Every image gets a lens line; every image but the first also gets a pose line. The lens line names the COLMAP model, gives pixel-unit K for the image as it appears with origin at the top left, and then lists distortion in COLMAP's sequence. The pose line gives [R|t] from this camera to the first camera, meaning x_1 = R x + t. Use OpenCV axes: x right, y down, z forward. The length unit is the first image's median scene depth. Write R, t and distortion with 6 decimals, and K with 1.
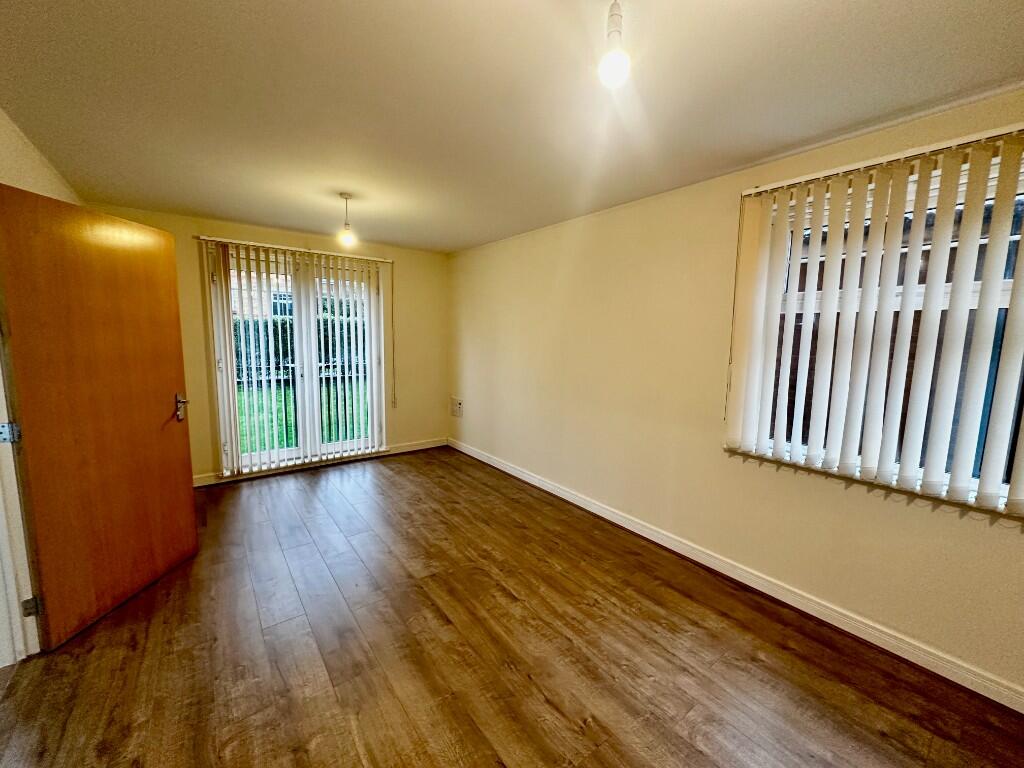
lens RADIAL K [[408.4, 0, 510.8], [0, 408.4, 382.7], [0, 0, 1]] dist [-0.000395, 0.000251]
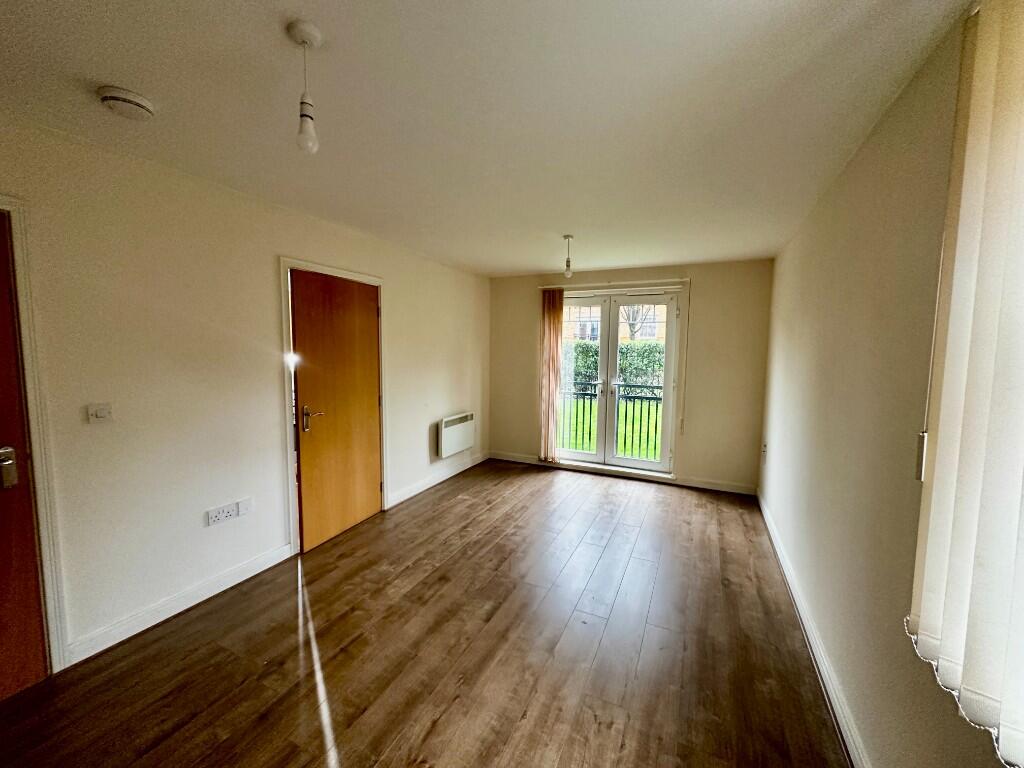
lens RADIAL K [[408.4, 0, 509.6], [0, 408.4, 384.2], [0, 0, 1]] dist [-0.000395, 0.000251]
pose [[0.454284, 0.062991, -0.888627, 0.839454], [-0.106067, 0.994226, 0.016253, -0.064563], [0.884520, 0.086871, 0.458342, 0.525842]]
